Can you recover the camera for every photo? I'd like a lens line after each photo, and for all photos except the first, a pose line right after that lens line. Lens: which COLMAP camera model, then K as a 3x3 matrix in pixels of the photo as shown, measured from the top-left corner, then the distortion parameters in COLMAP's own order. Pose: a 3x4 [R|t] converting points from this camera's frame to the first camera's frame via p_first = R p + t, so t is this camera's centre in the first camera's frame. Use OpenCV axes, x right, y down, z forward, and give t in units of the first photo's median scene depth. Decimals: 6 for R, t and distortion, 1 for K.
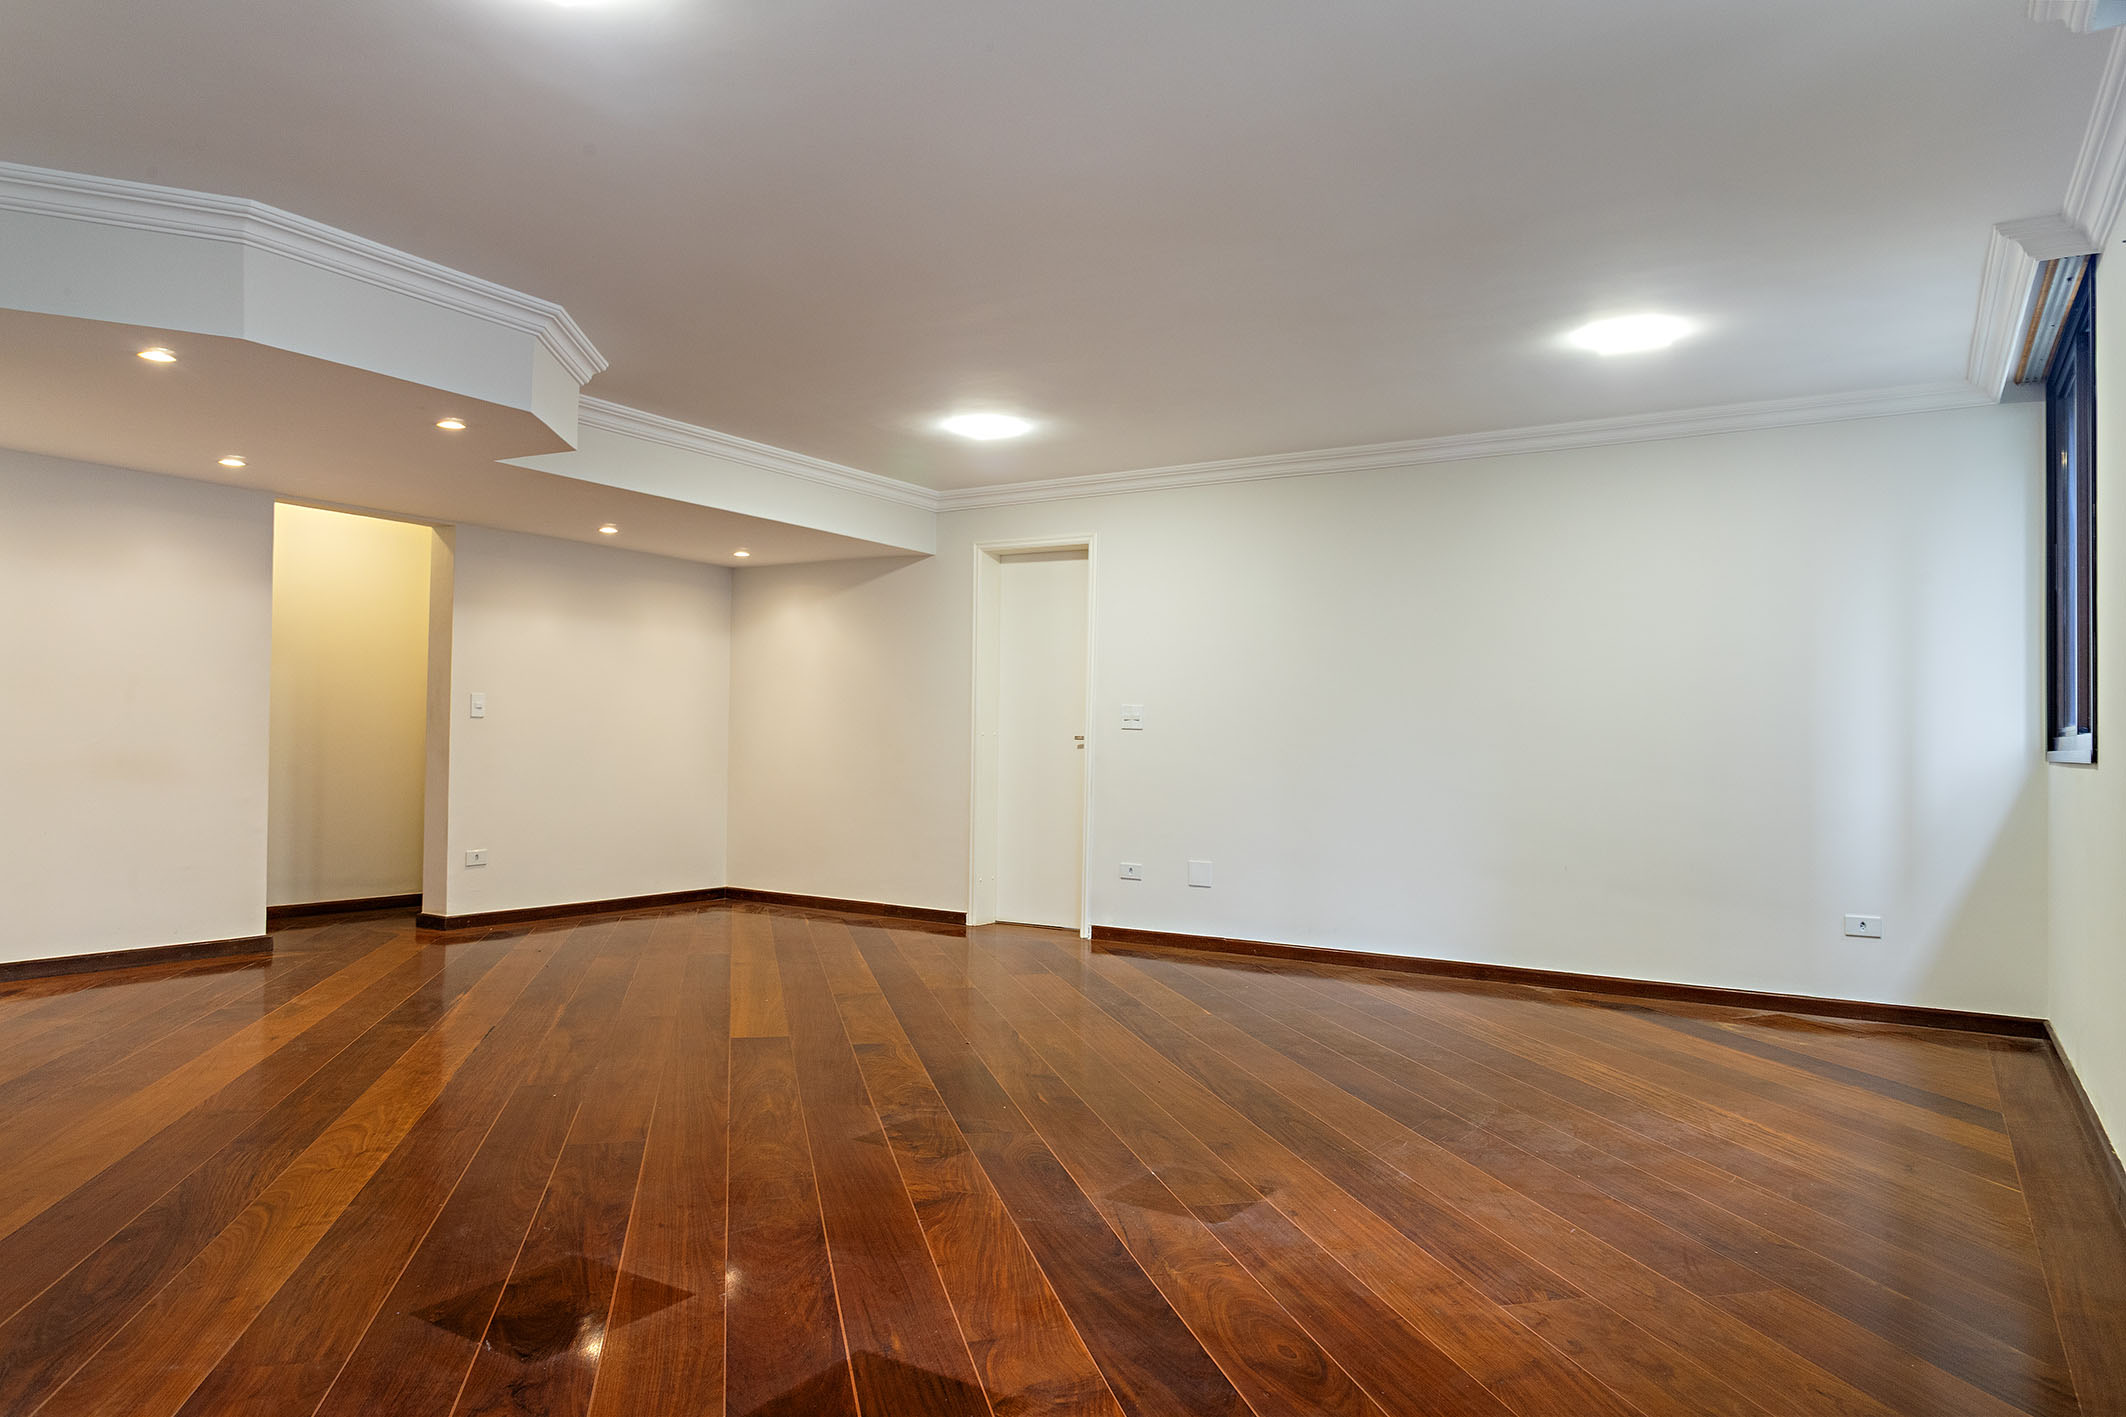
lens RADIAL K [[1355.4, 0, 1063.0], [0, 1355.4, 708.5], [0, 0, 1]] dist [-0.001022, -0.000525]
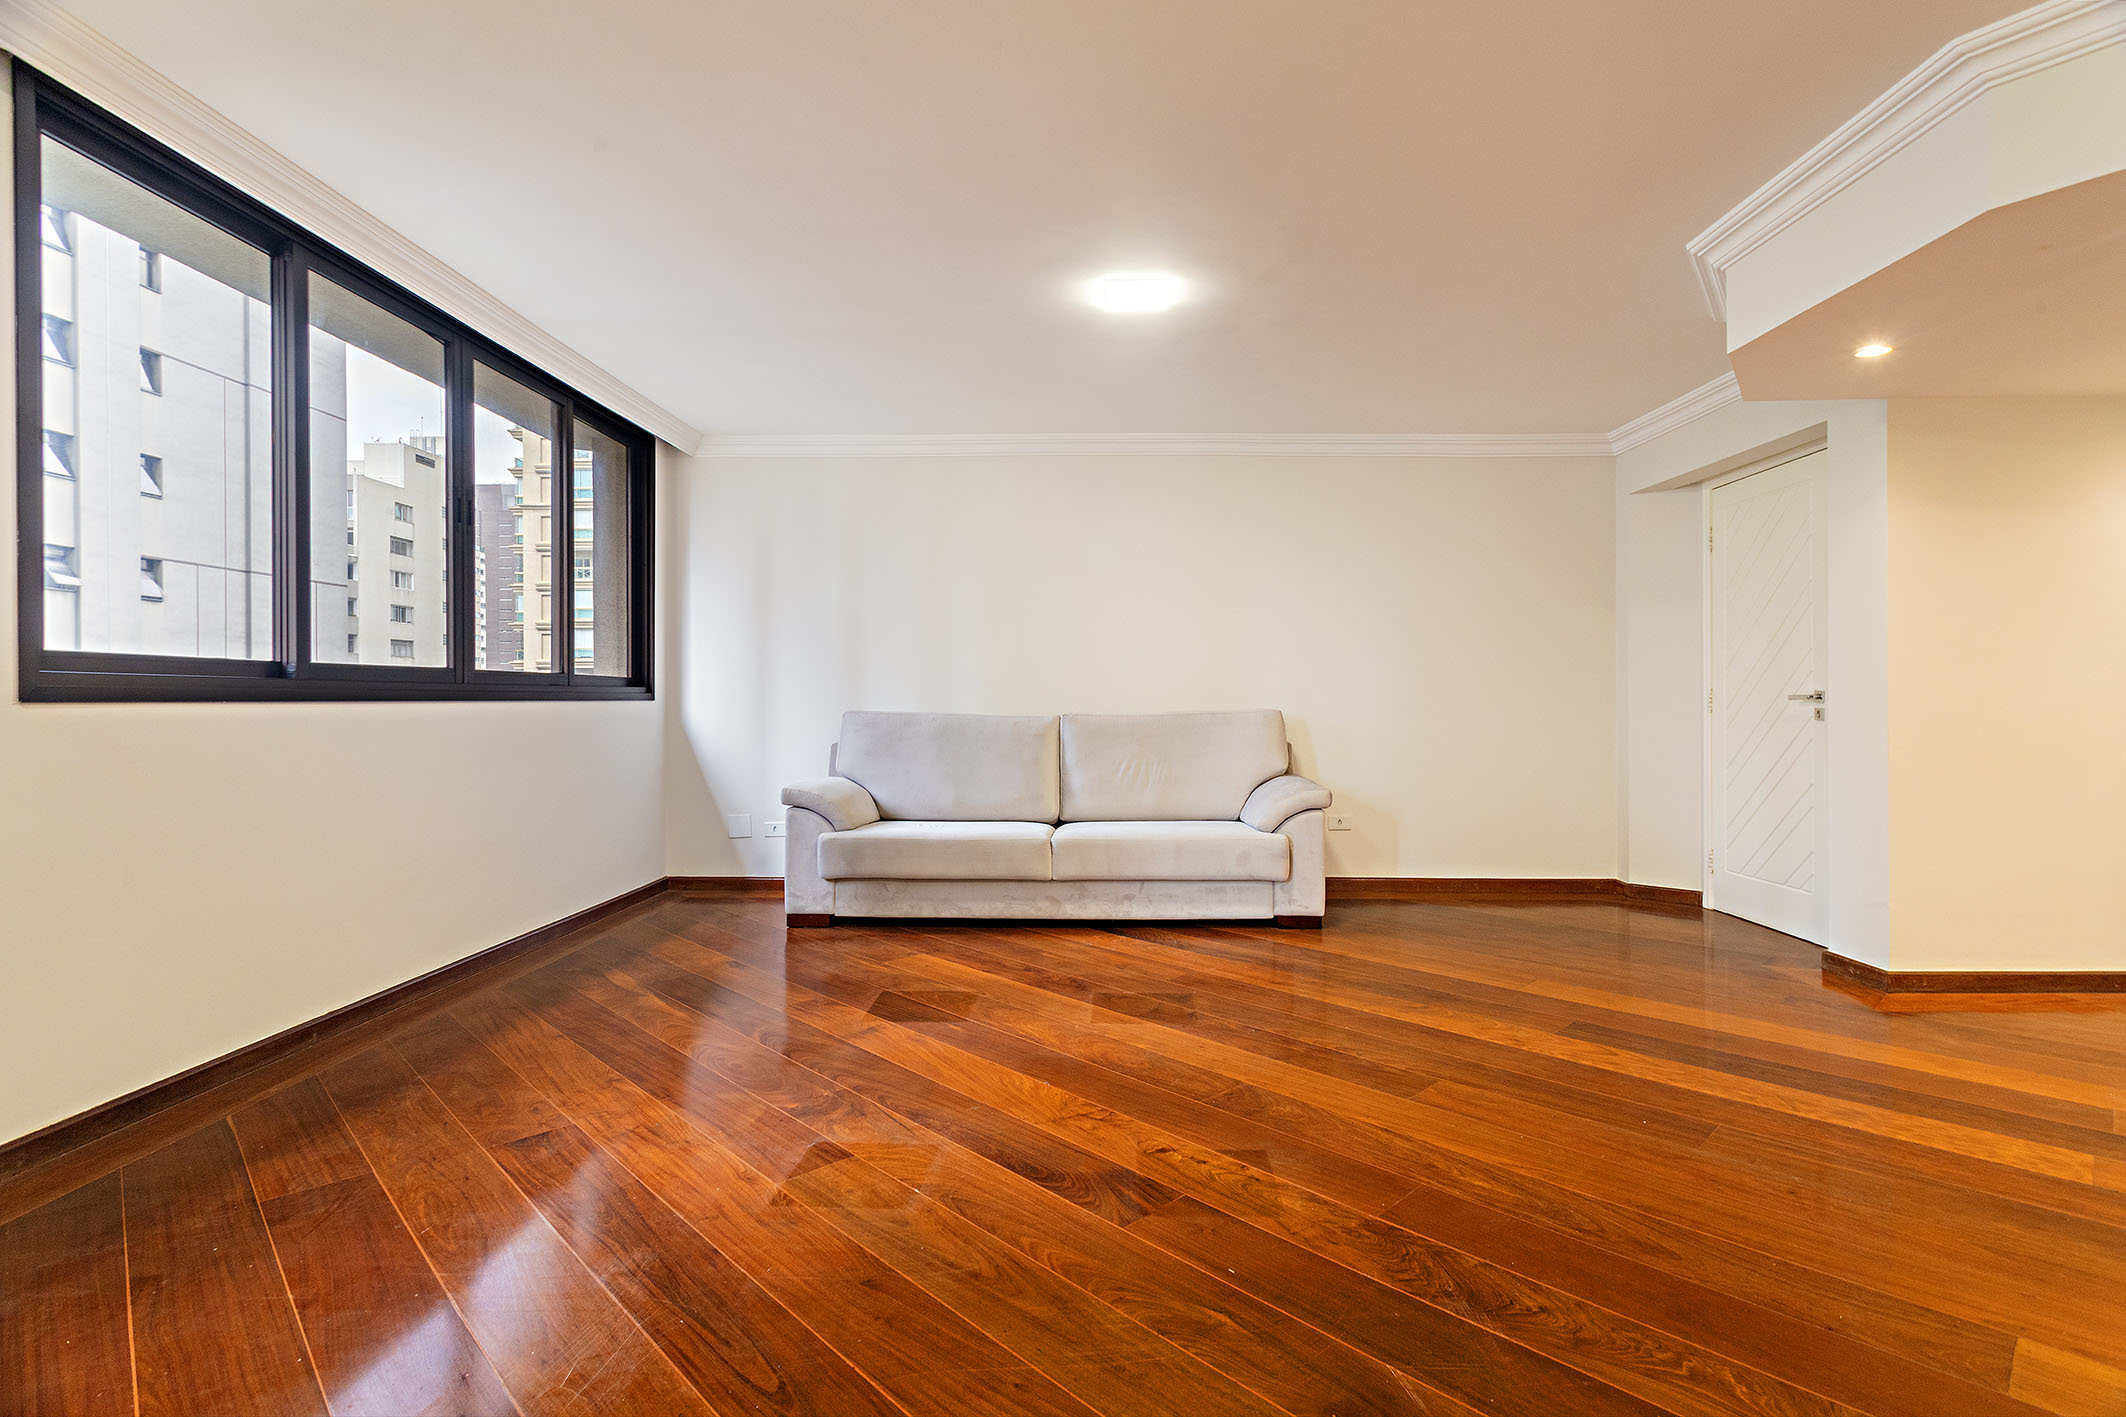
lens RADIAL K [[1005.7, 0, 1079.5], [0, 1005.7, 704.8], [0, 0, 1]] dist [0.000310, 0.000777]
pose [[-0.860445, -0.015047, -0.509322, 0.222517], [-0.001961, 0.999654, -0.026220, 0.031934], [0.509540, -0.021562, -0.860177, 1.157610]]
